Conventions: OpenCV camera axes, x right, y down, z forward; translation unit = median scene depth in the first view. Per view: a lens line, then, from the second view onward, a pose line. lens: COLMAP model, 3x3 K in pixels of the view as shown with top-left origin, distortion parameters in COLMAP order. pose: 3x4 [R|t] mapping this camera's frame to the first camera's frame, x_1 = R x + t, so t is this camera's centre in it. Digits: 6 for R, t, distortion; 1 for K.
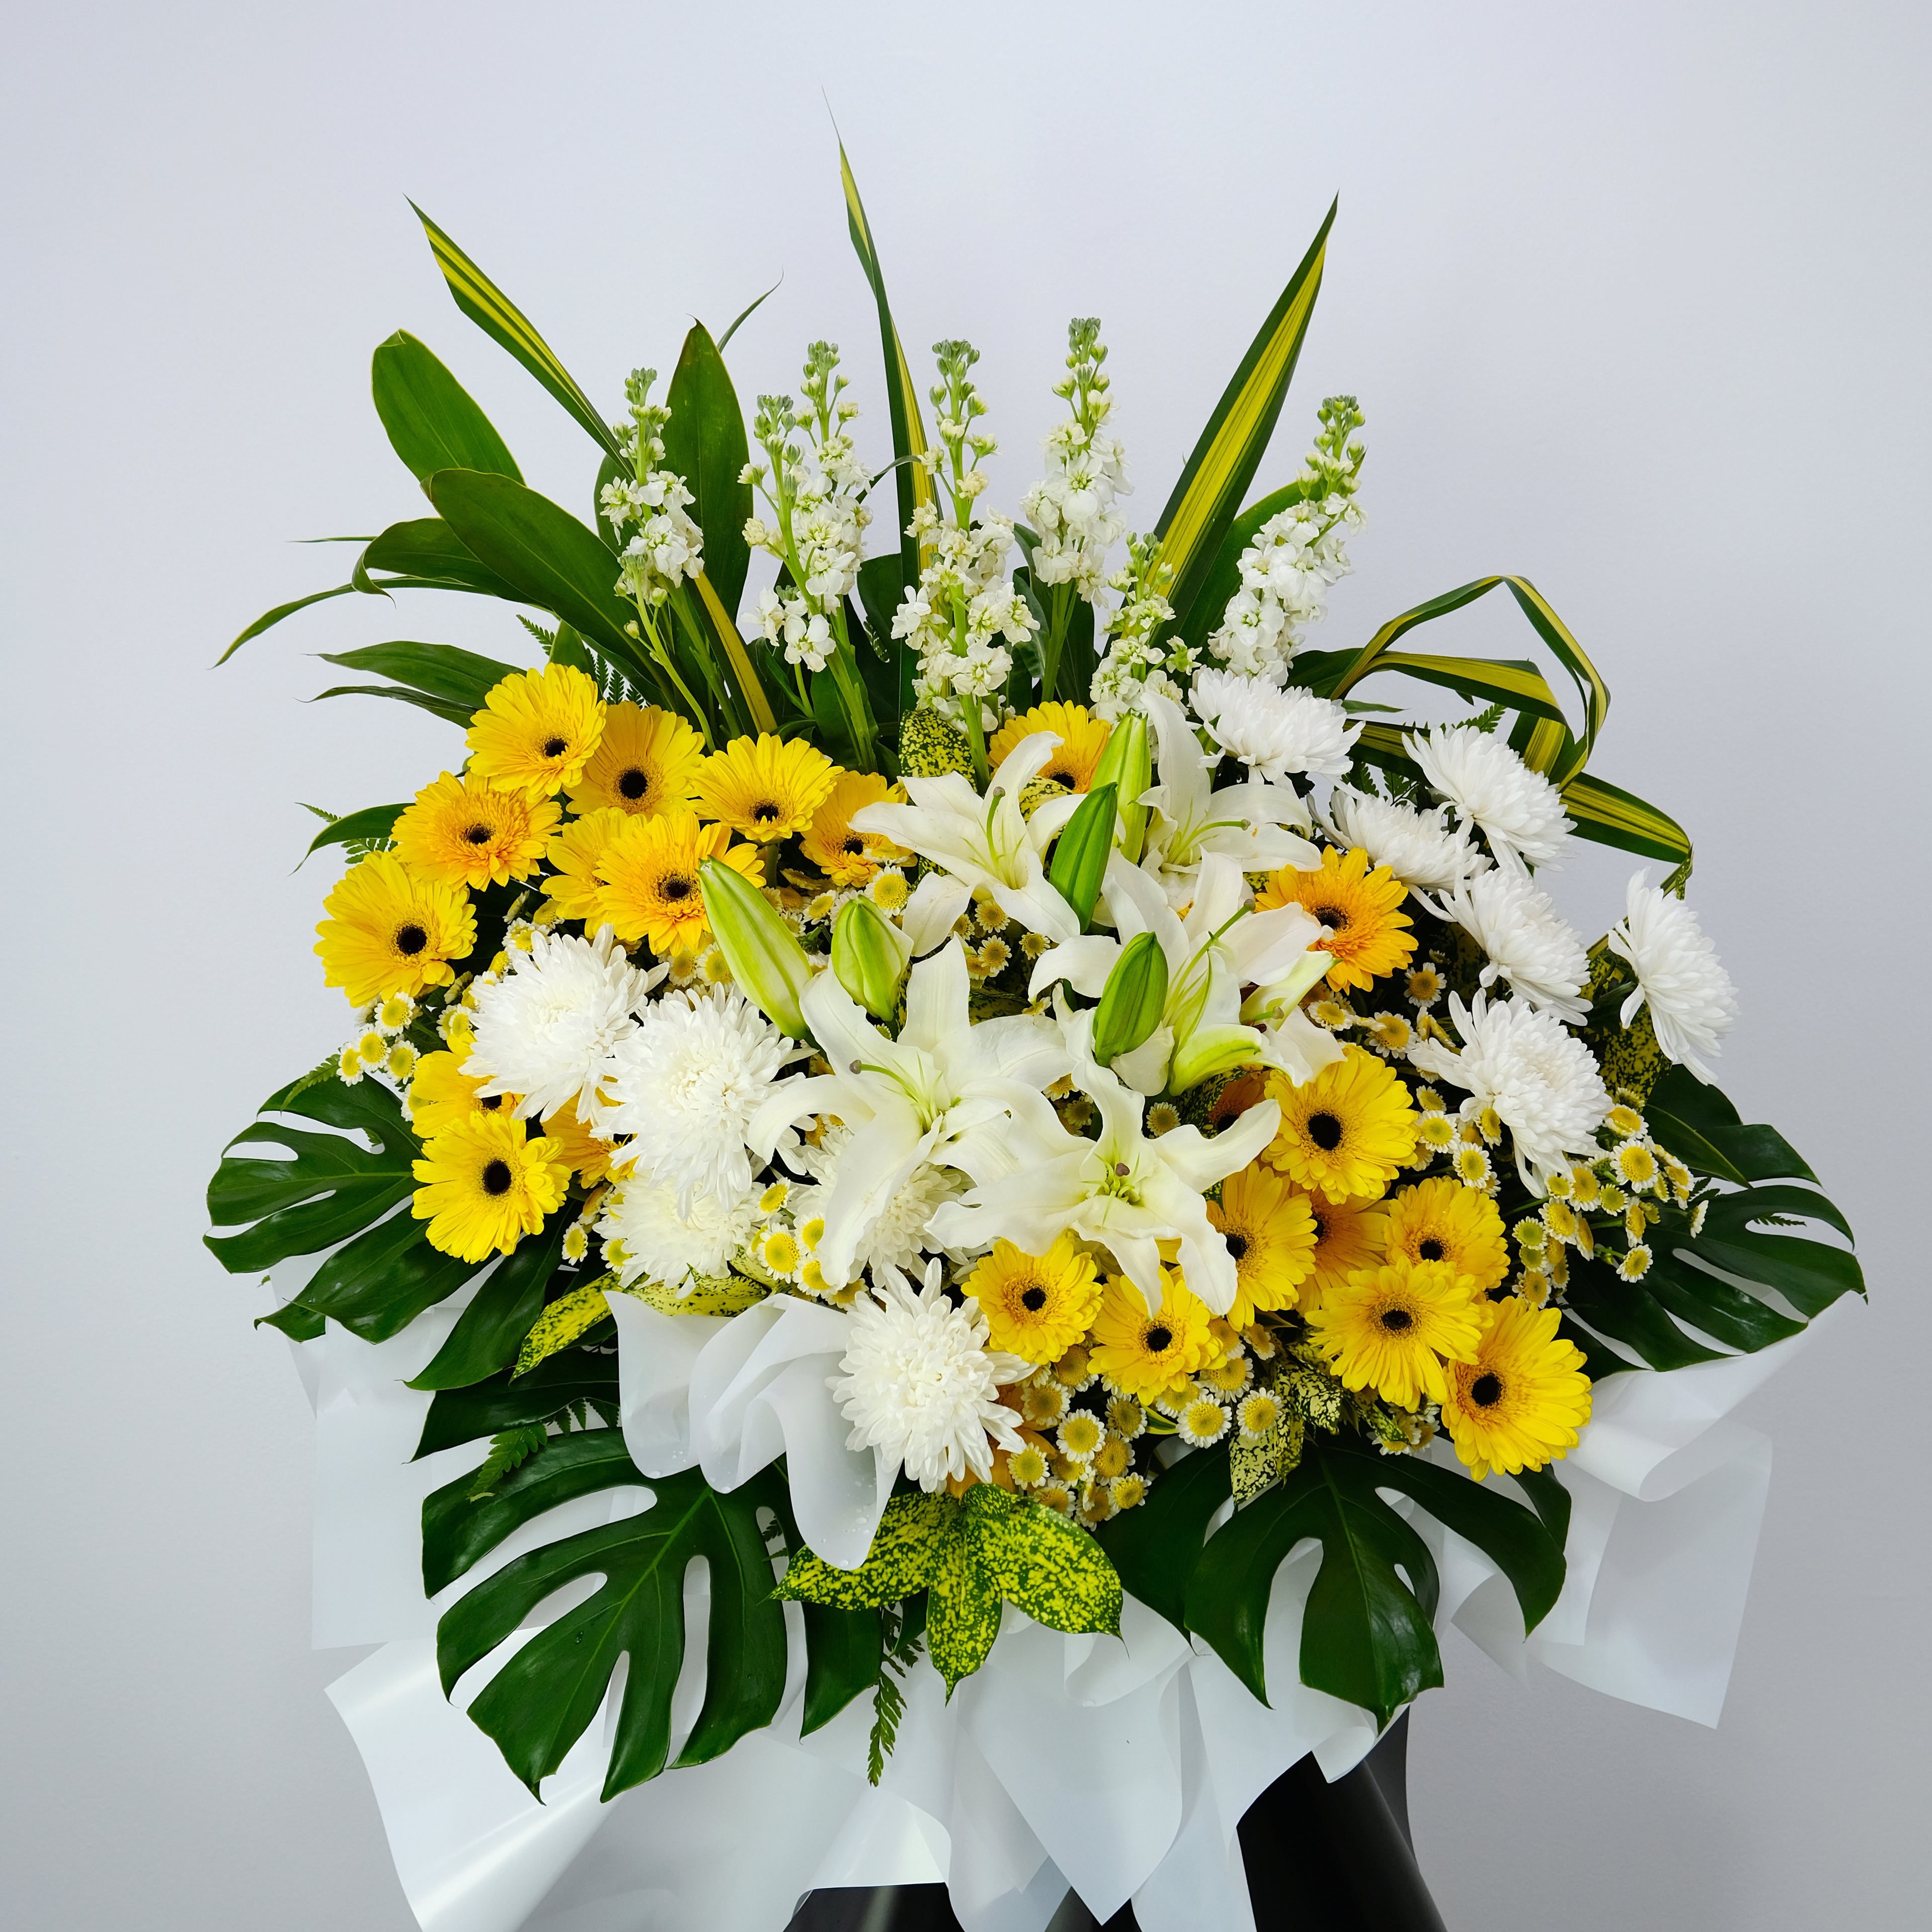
lens RADIAL K [[1838.4, 0, 966.0], [0, 1838.4, 966.0], [0, 0, 1]] dist [-0.015699, 0.008818]
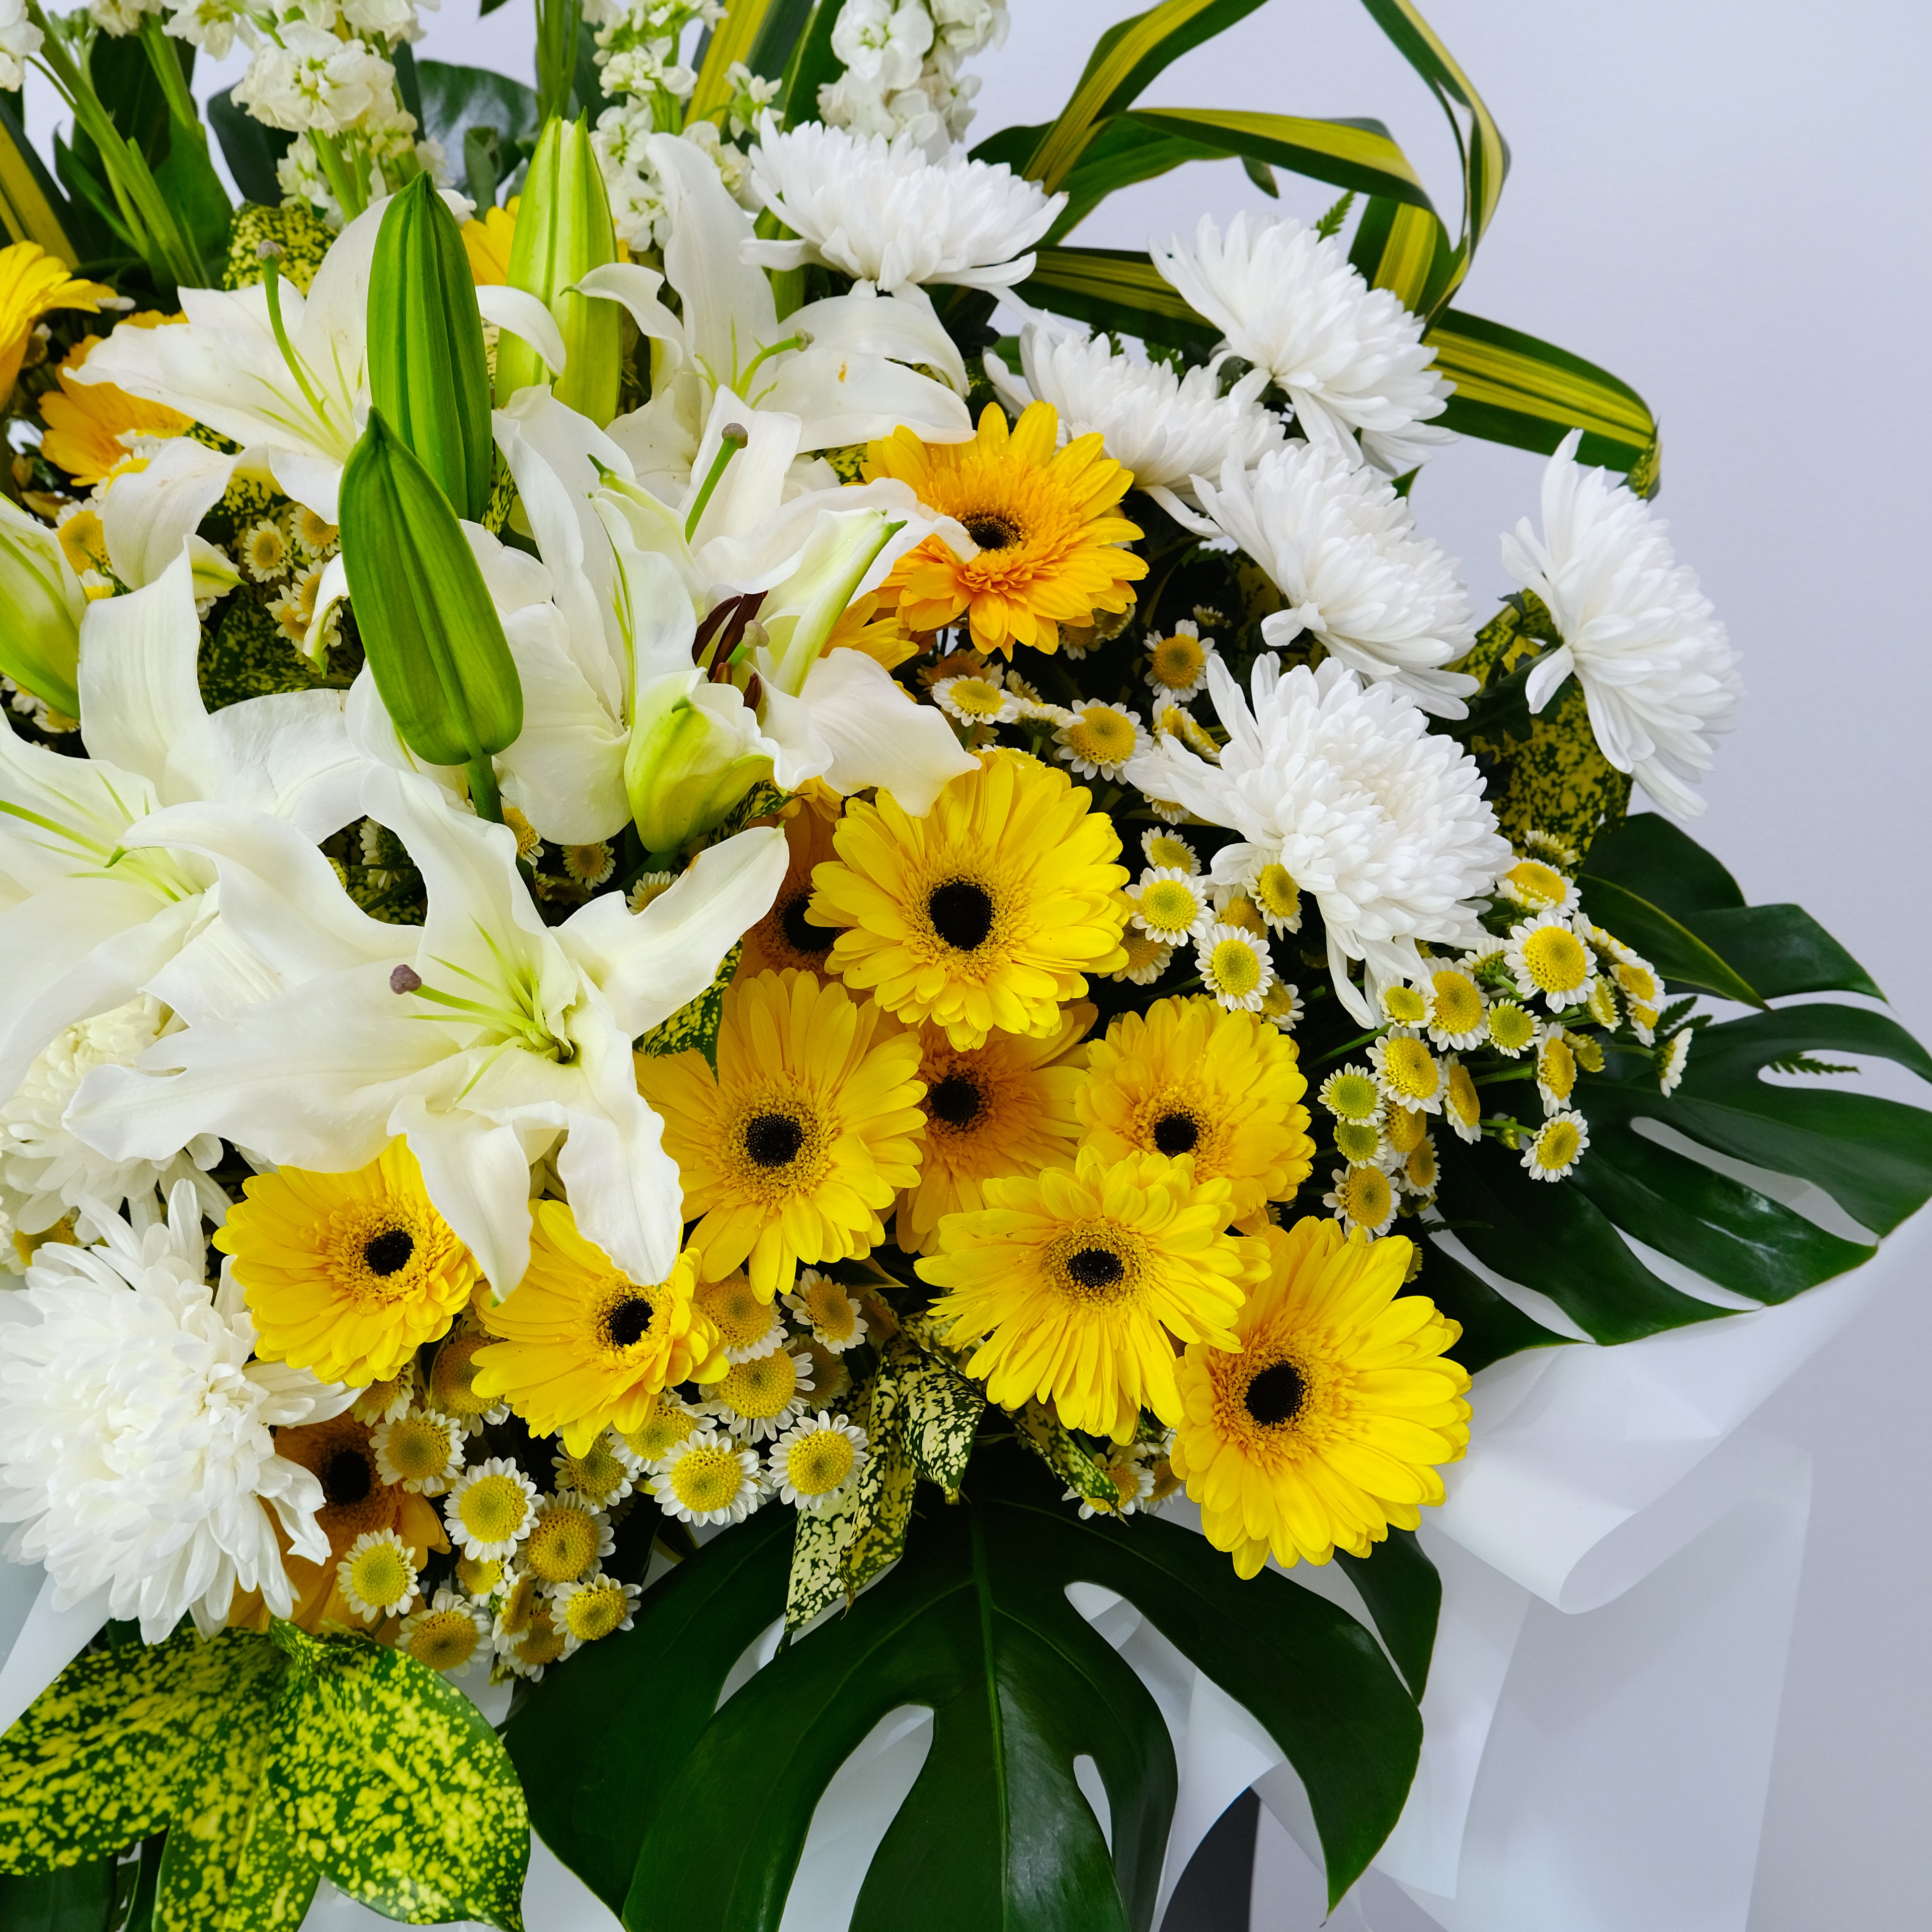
lens RADIAL K [[1832.7, 0, 977.6], [0, 1832.7, 973.0], [0, 0, 1]] dist [-0.002607, 0.026225]
pose [[0.999440, -0.032325, 0.008691, 0.193579], [0.031777, 0.997864, 0.057072, 0.076159], [-0.010517, -0.056763, 0.998332, 0.471889]]
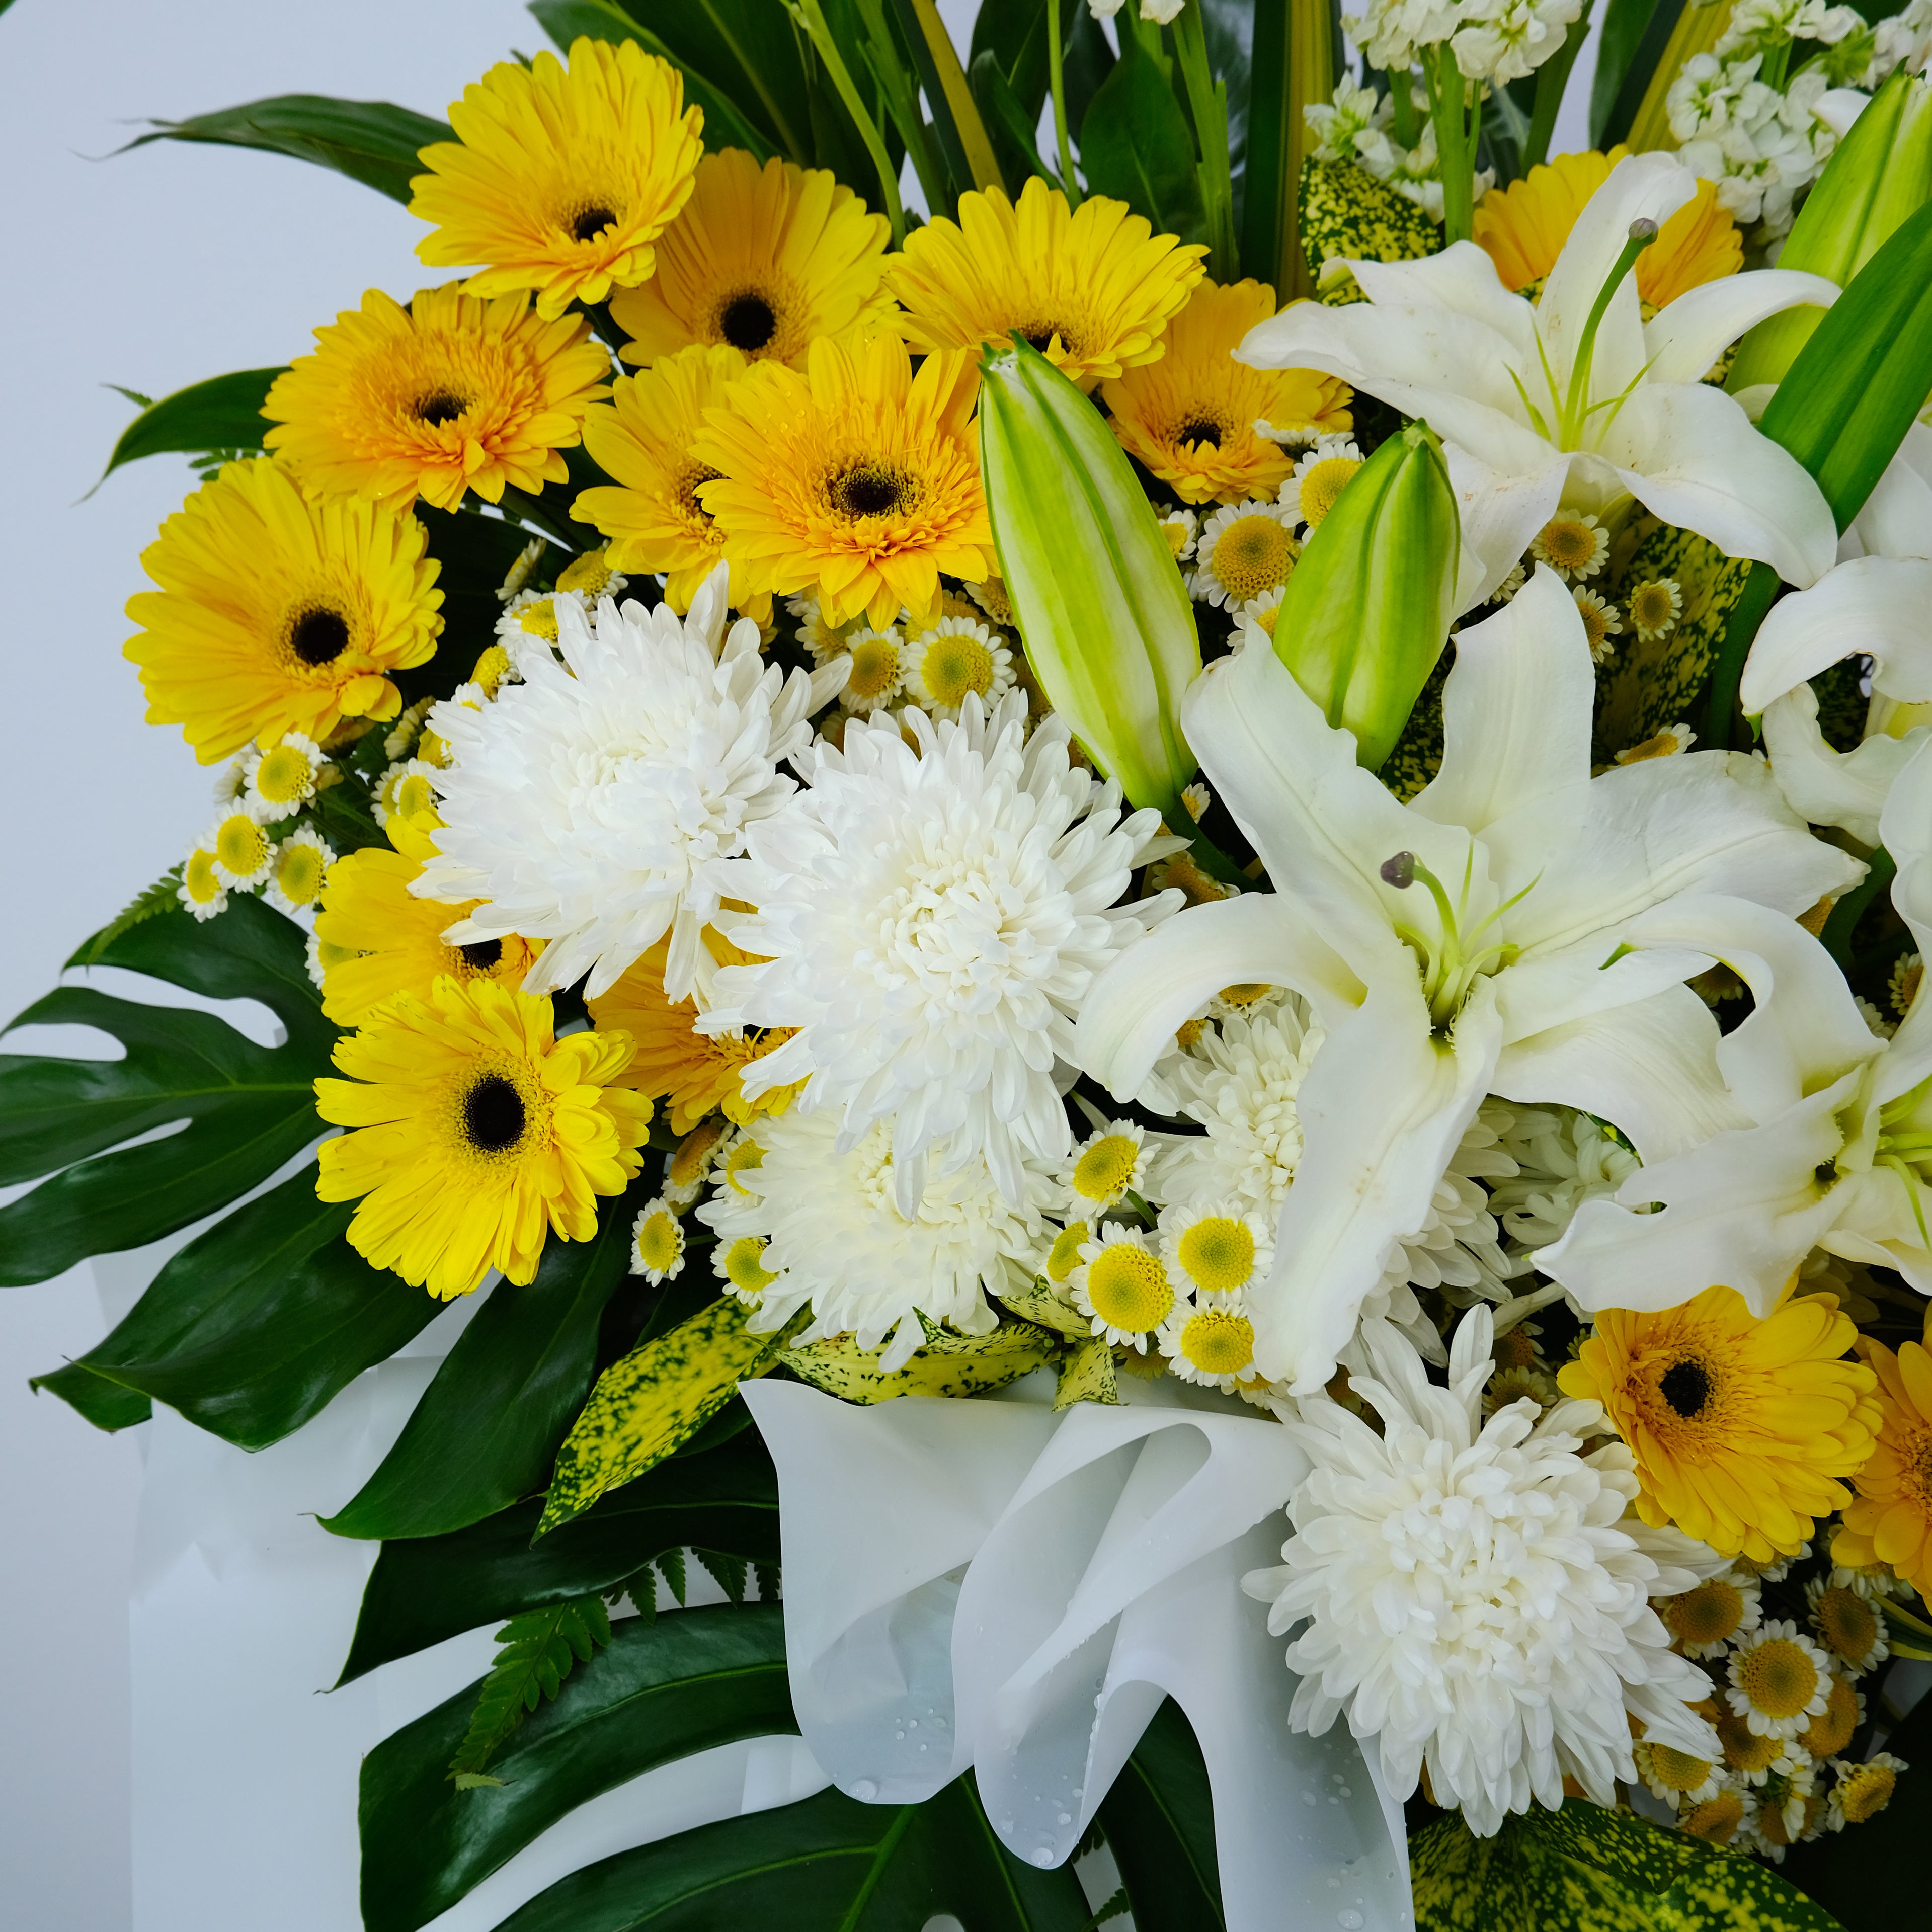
lens RADIAL K [[1838.4, 0, 966.0], [0, 1838.4, 966.0], [0, 0, 1]] dist [-0.015699, 0.008818]
pose [[0.999988, -0.001647, -0.004620, -0.133795], [0.002063, 0.995789, 0.091650, 0.034681], [0.004450, -0.091659, 0.995781, 0.541454]]
